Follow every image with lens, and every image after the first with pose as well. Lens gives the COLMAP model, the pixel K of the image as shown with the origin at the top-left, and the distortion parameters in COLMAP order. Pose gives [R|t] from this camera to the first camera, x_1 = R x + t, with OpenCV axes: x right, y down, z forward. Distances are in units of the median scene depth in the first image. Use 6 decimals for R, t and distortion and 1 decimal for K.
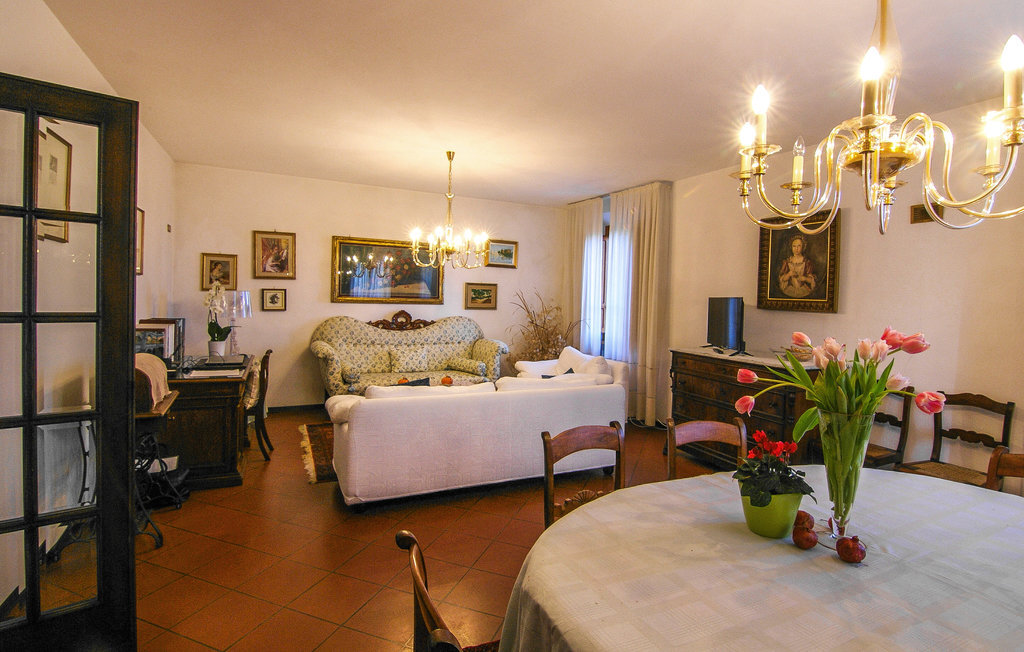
lens RADIAL K [[501.8, 0, 502.1], [0, 501.8, 290.7], [0, 0, 1]] dist [-0.013054, -0.000647]
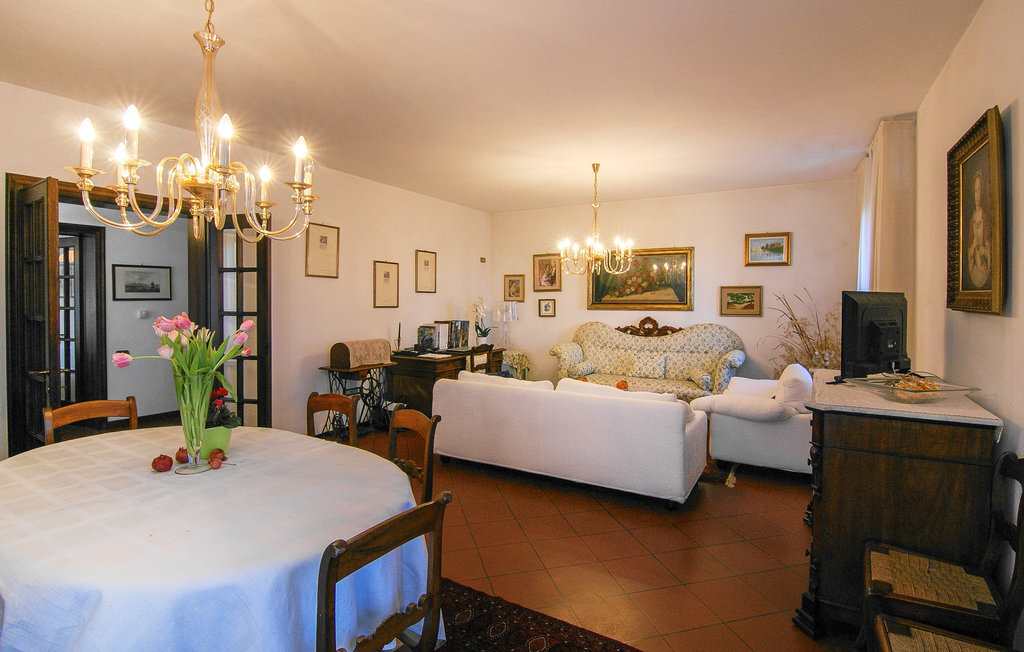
lens RADIAL K [[501.8, 0, 502.1], [0, 501.8, 290.7], [0, 0, 1]] dist [-0.013054, -0.000647]
pose [[0.564569, -0.042994, -0.824266, 0.482196], [0.022524, 0.999073, -0.036685, 0.017089], [0.825079, 0.002145, 0.565014, 0.183805]]
